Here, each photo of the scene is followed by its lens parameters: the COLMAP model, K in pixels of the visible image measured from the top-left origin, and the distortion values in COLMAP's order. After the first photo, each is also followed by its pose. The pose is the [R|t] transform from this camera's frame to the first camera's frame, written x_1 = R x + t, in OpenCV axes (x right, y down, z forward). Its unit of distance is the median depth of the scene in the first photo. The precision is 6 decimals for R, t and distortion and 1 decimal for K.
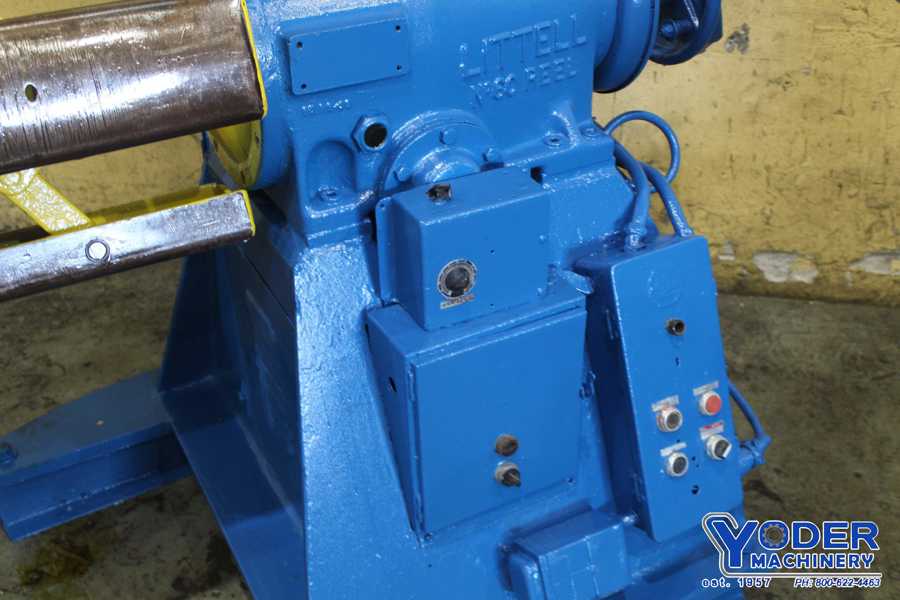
lens RADIAL K [[1034.2, 0, 450.0], [0, 1034.2, 300.0], [0, 0, 1]] dist [-0.097915, 0.089811]
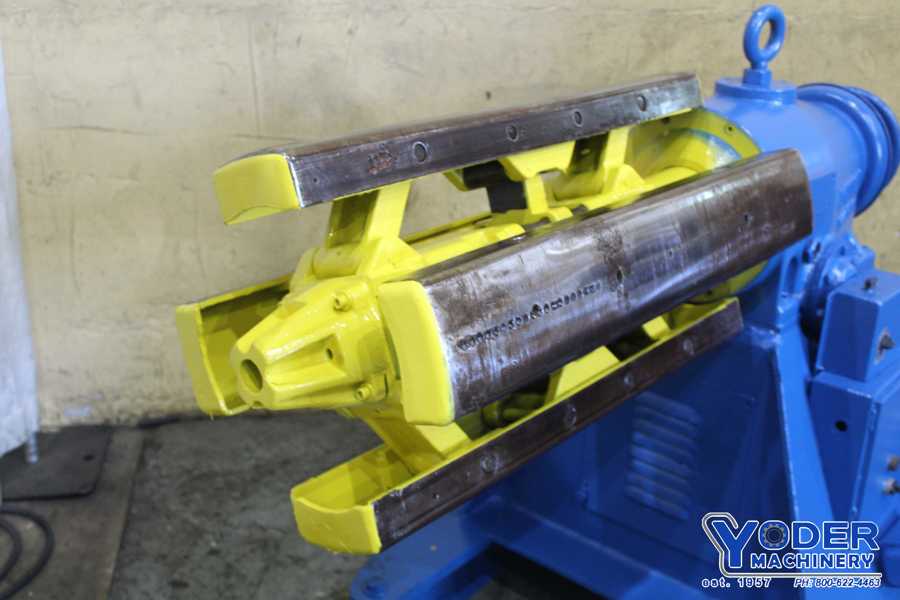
lens RADIAL K [[1034.2, 0, 450.0], [0, 1034.2, 300.0], [0, 0, 1]] dist [-0.097915, 0.089811]
pose [[0.932555, -0.083059, 0.351344, -0.947846], [0.151898, 0.973115, -0.173128, 0.069805], [-0.327519, 0.214820, 0.920100, -0.118891]]
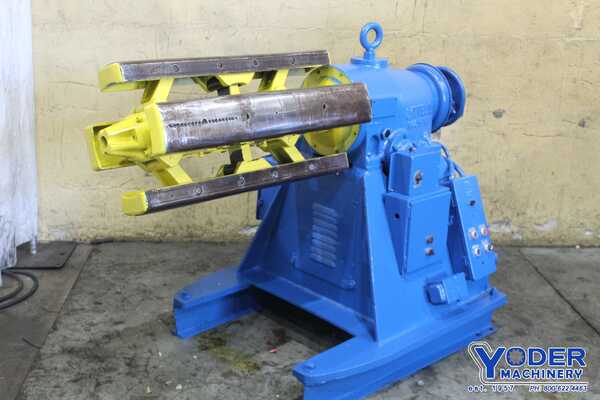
lens RADIAL K [[761.6, 0, 300.0], [0, 761.6, 200.0], [0, 0, 1]] dist [-0.076601, 0.035038]
pose [[0.958733, -0.019672, 0.283627, -0.876779], [0.095561, 0.961860, -0.256309, 0.531474], [-0.267767, 0.272835, 0.924046, -0.886299]]
